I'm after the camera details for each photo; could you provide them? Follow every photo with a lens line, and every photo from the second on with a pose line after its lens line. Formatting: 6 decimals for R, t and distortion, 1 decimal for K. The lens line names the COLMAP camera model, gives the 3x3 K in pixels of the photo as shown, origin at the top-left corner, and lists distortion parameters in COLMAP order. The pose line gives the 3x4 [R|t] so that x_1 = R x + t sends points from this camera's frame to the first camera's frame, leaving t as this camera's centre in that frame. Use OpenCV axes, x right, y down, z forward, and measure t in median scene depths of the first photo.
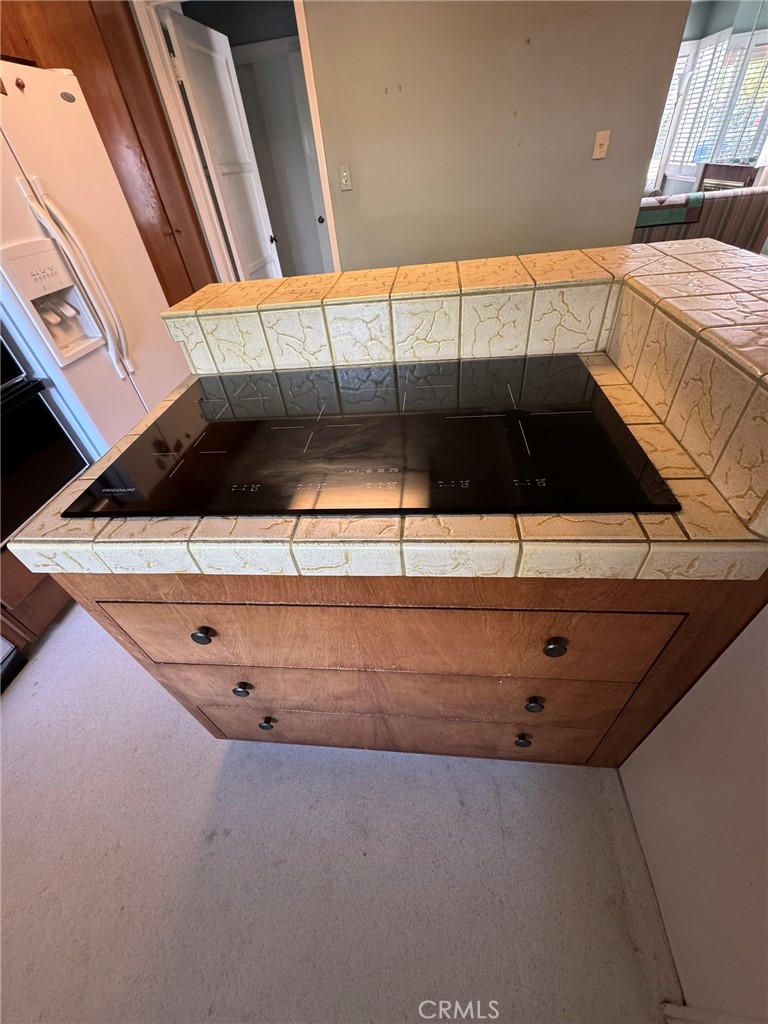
lens RADIAL K [[409.3, 0, 377.4], [0, 409.3, 511.9], [0, 0, 1]] dist [-0.000066, -0.000049]
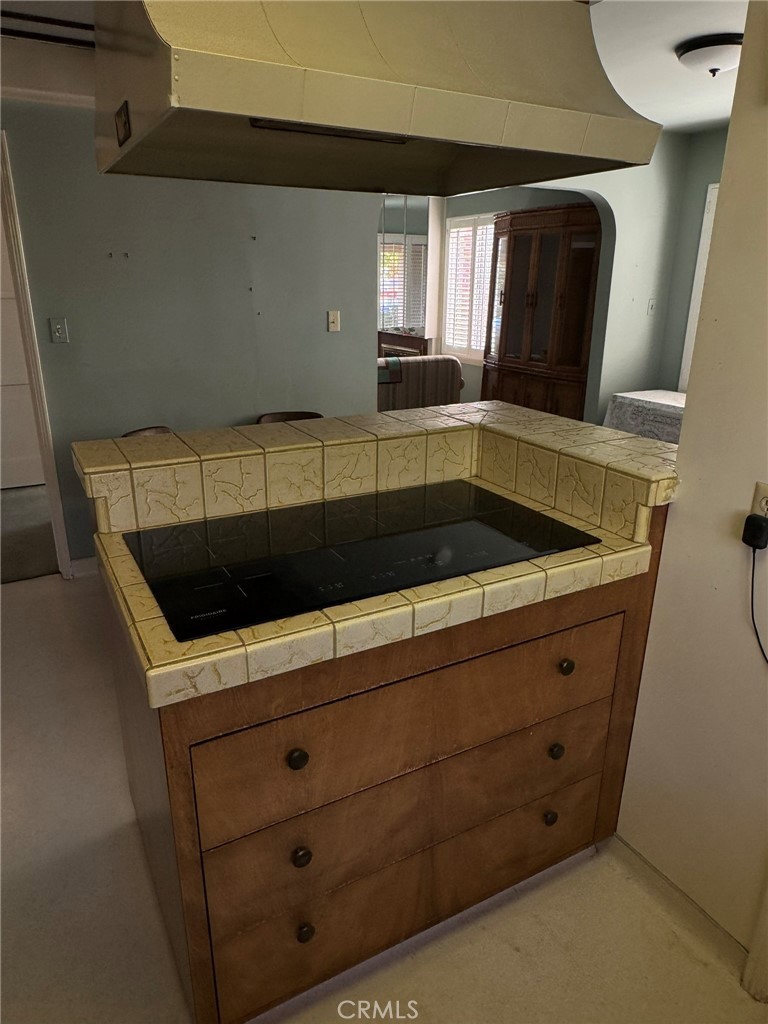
lens RADIAL K [[679.3, 0, 381.3], [0, 679.3, 510.9], [0, 0, 1]] dist [-0.004122, 0.002460]
pose [[0.823579, -0.084750, 0.560834, -0.869067], [0.304553, 0.900224, -0.311197, 0.265046], [-0.478502, 0.427099, 0.767217, -0.422608]]
